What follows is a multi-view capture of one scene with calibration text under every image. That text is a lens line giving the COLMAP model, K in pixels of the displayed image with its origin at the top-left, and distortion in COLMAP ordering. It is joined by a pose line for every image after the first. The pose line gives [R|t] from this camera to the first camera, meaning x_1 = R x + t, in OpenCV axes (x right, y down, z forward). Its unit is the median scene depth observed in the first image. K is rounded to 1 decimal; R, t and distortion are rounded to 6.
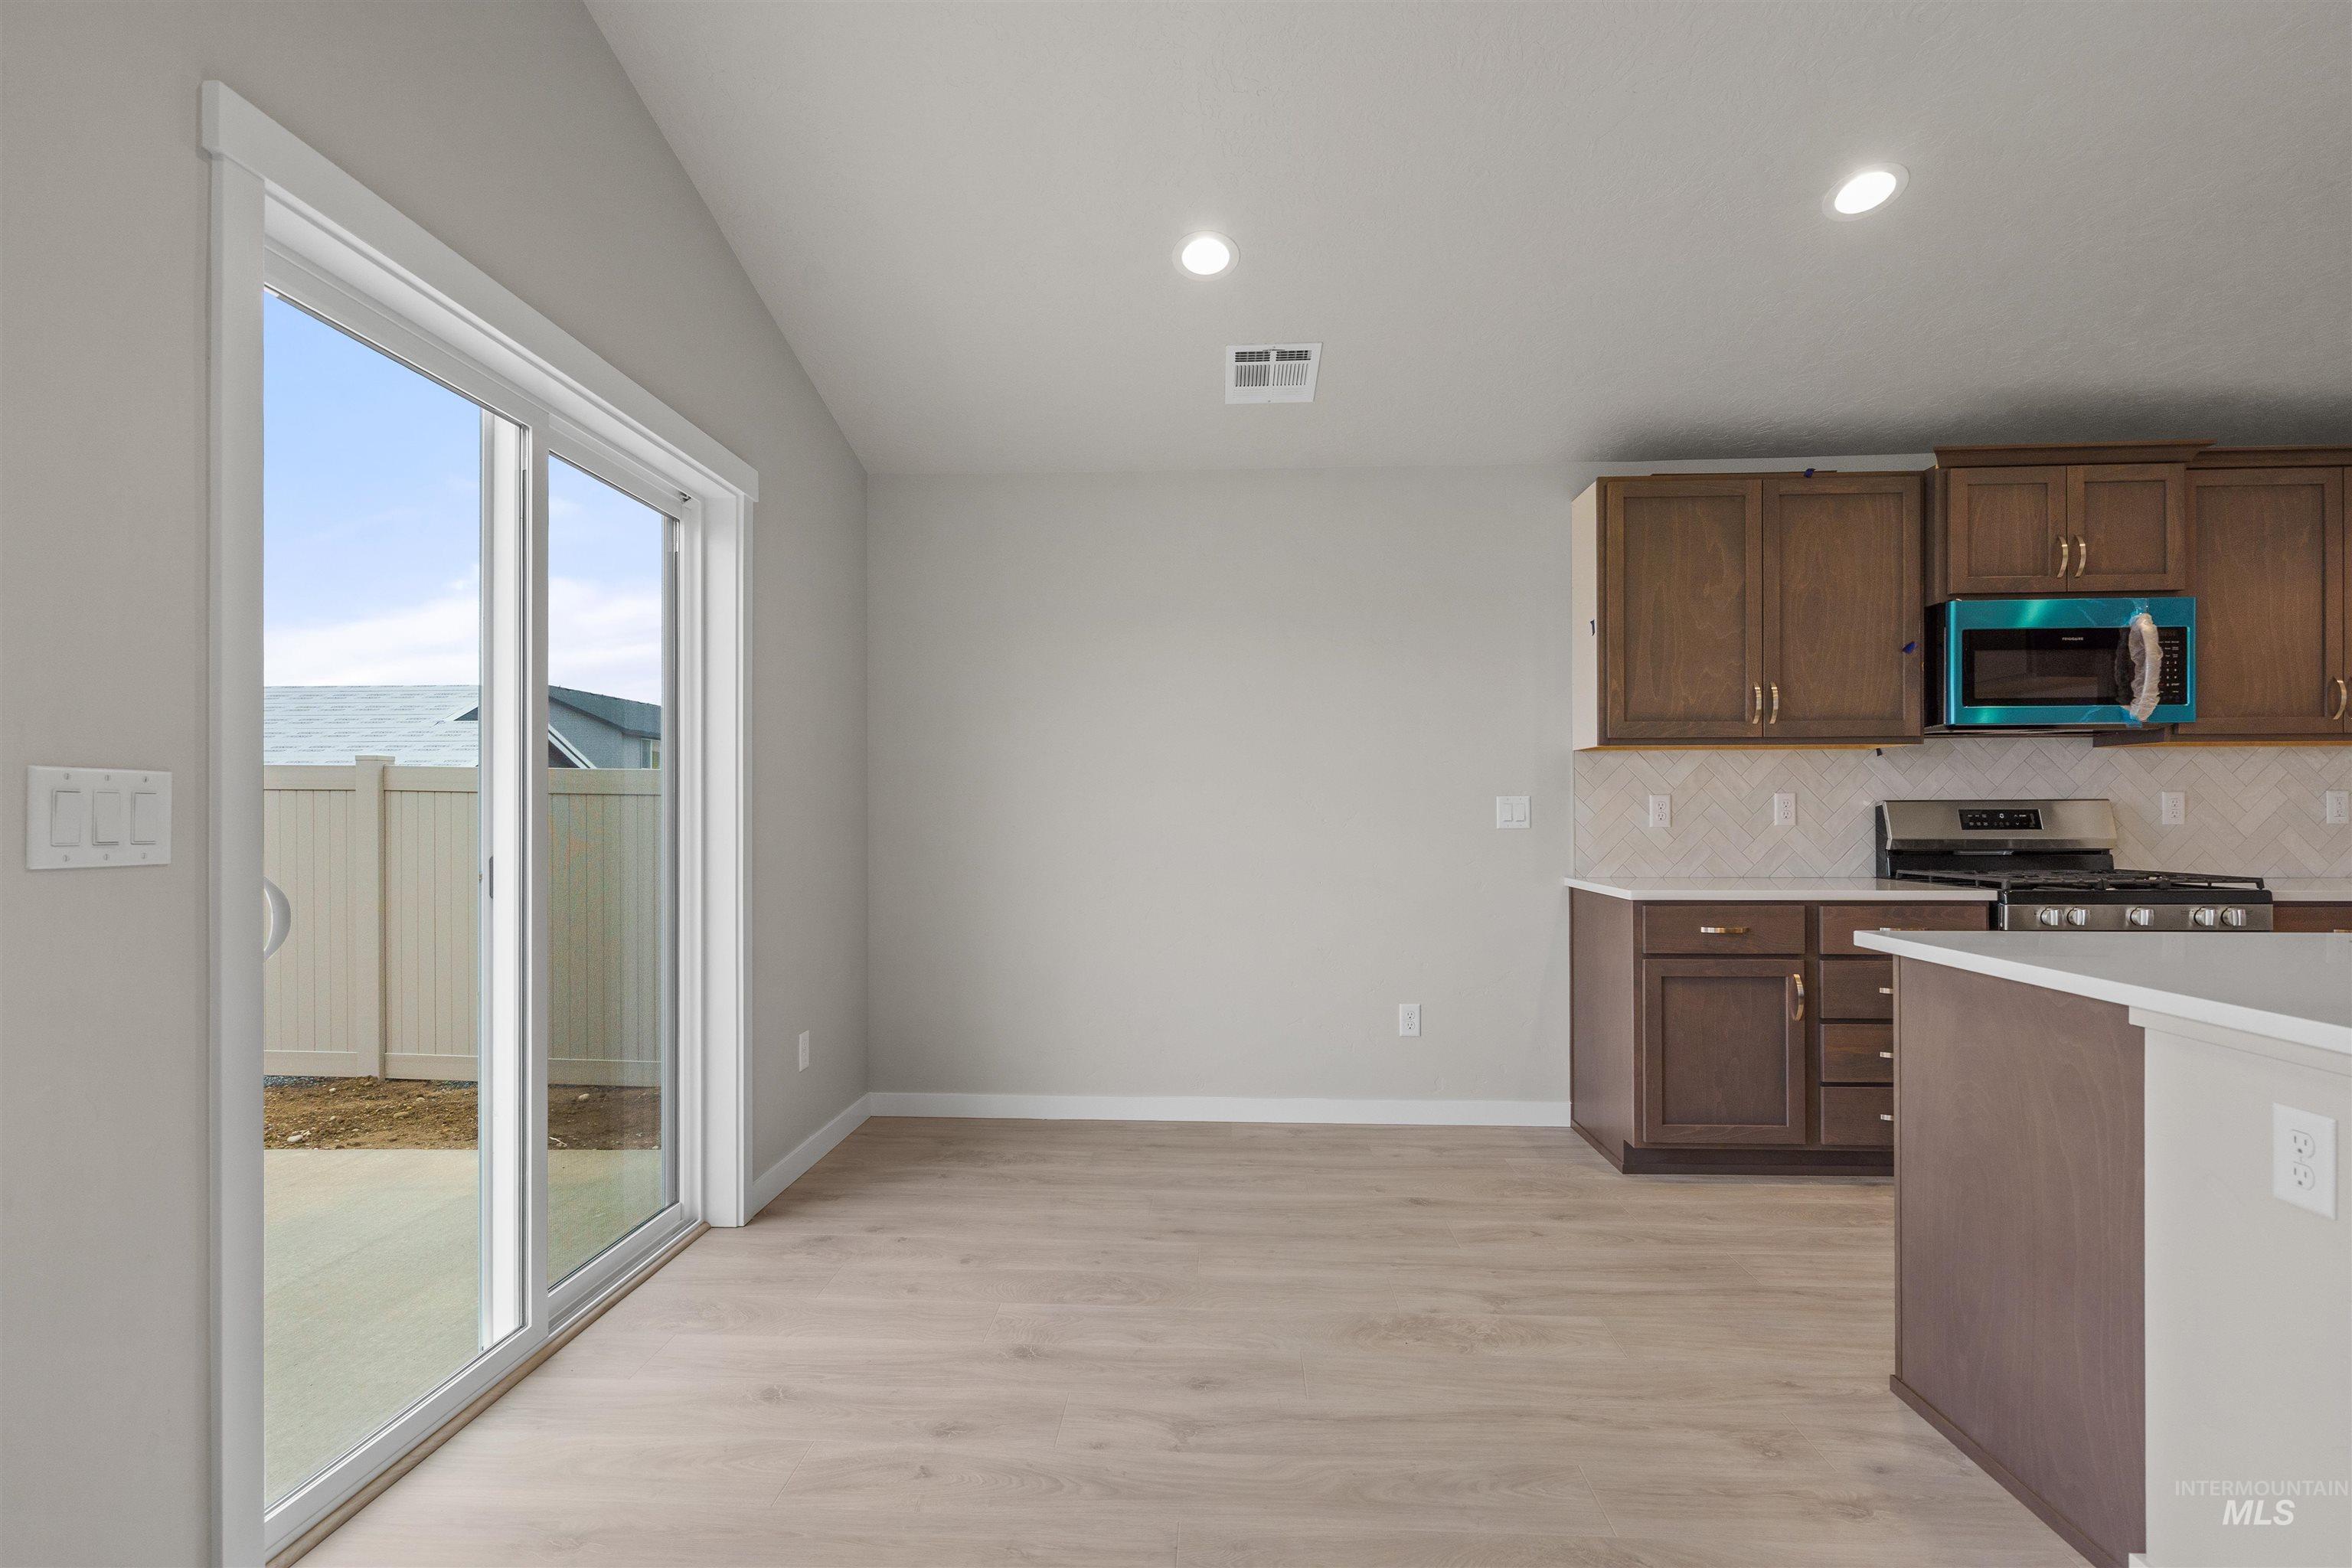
lens RADIAL K [[1074.8, 0, 1170.4], [0, 1074.8, 810.5], [0, 0, 1]] dist [0.002776, 0.000198]
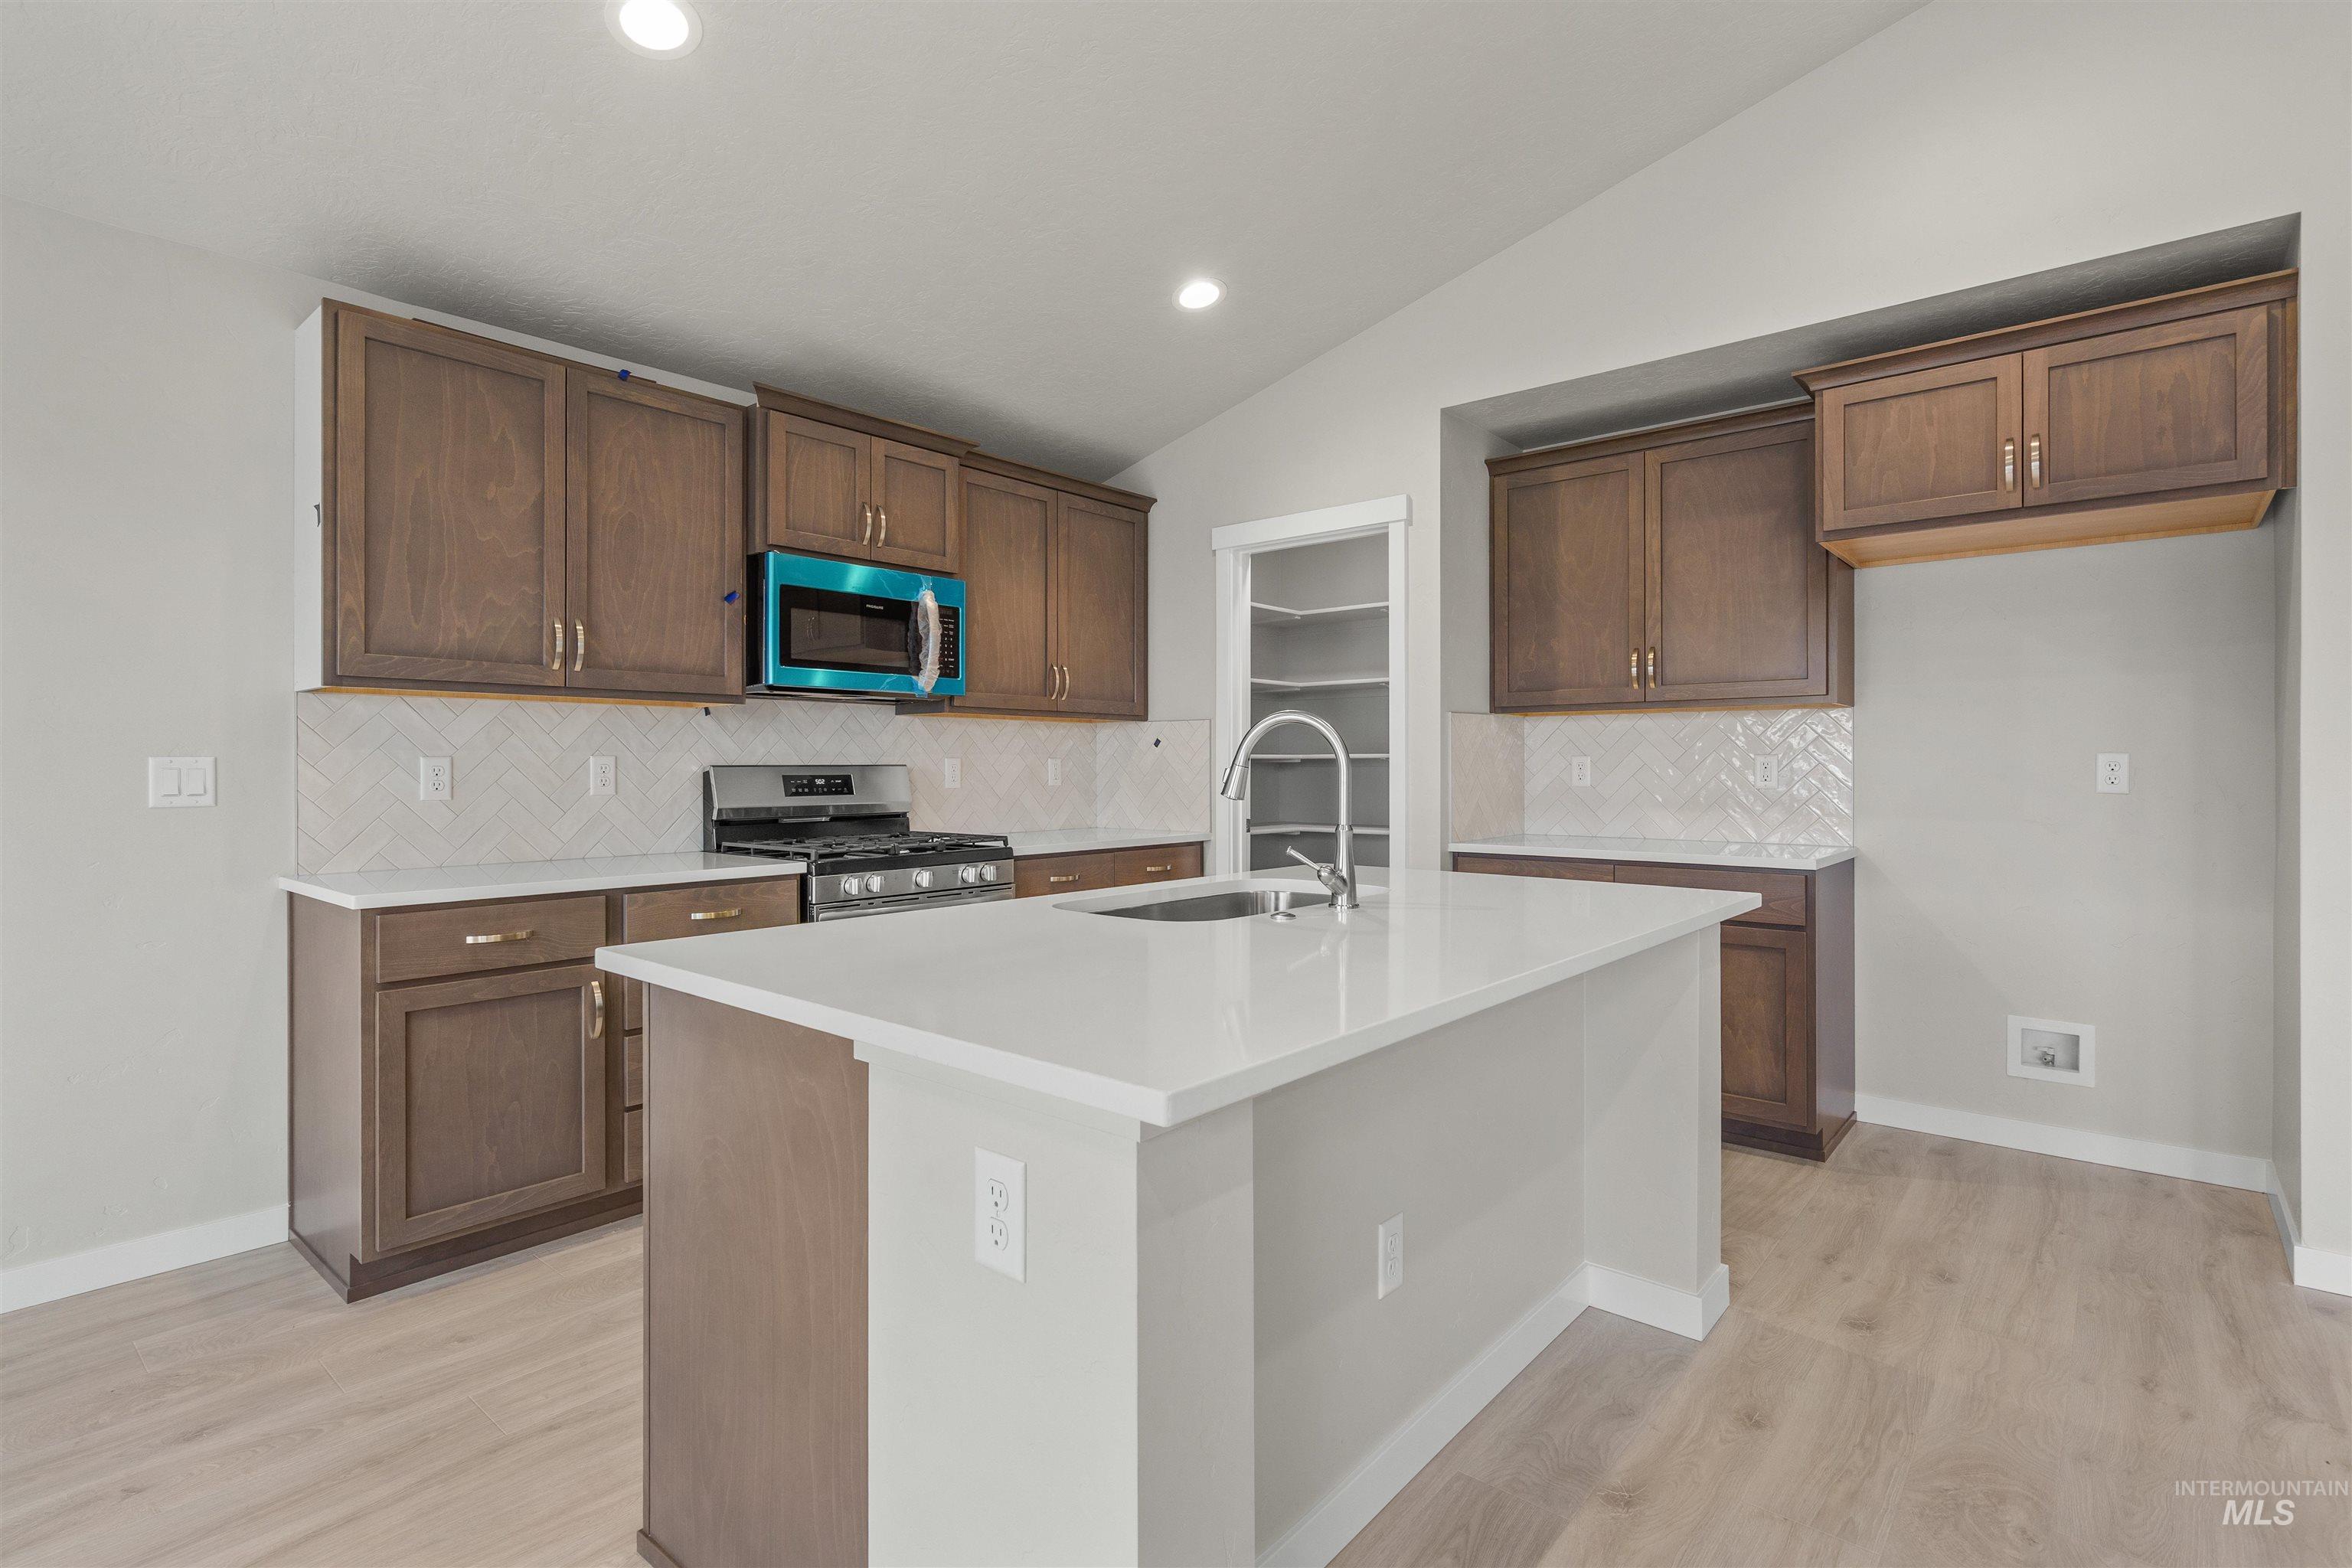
lens RADIAL K [[1137.8, 0, 1161.6], [0, 1137.8, 756.7], [0, 0, 1]] dist [0.001101, 0.000426]
pose [[0.612450, 0.008903, 0.790459, 0.155820], [-0.000206, 0.999938, -0.011102, -0.006678], [-0.790509, 0.006636, 0.612414, 0.130874]]
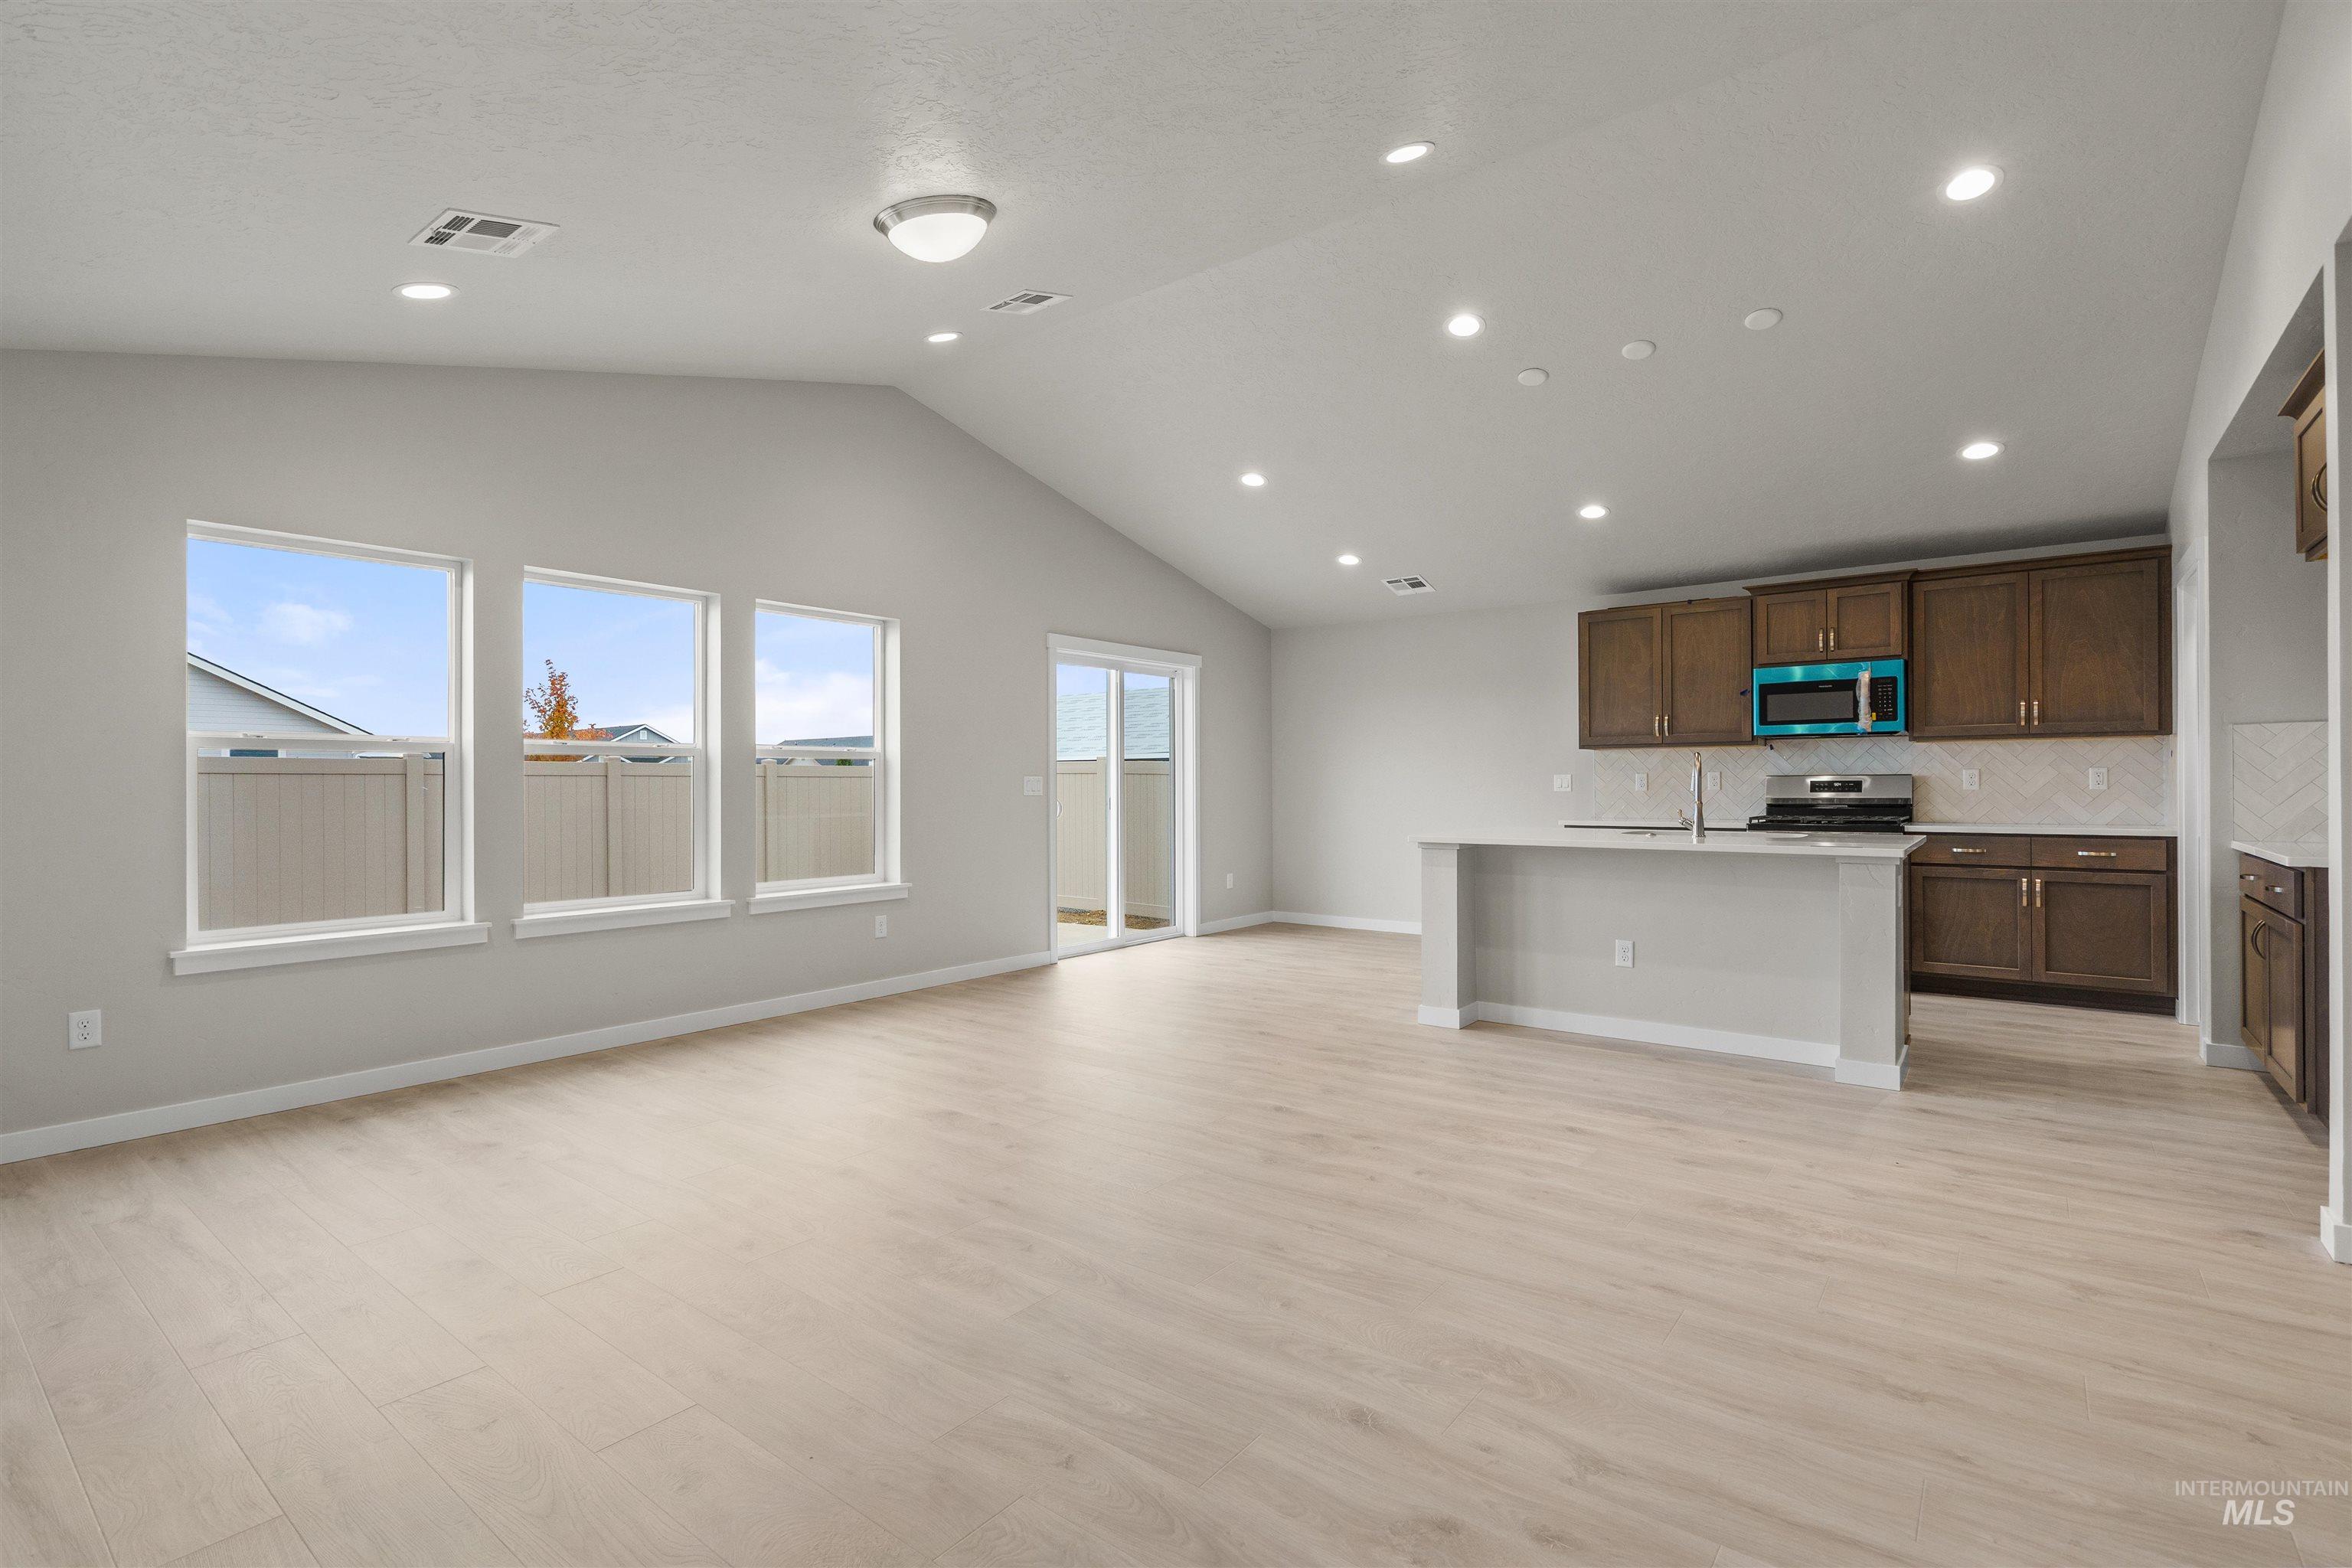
lens RADIAL K [[1074.8, 0, 1170.4], [0, 1074.8, 810.5], [0, 0, 1]] dist [0.002776, 0.000198]
pose [[0.820192, 0.012877, -0.571943, 0.951197], [0.003502, 0.999615, 0.027527, -0.004847], [0.572077, -0.024580, 0.819831, -1.085351]]
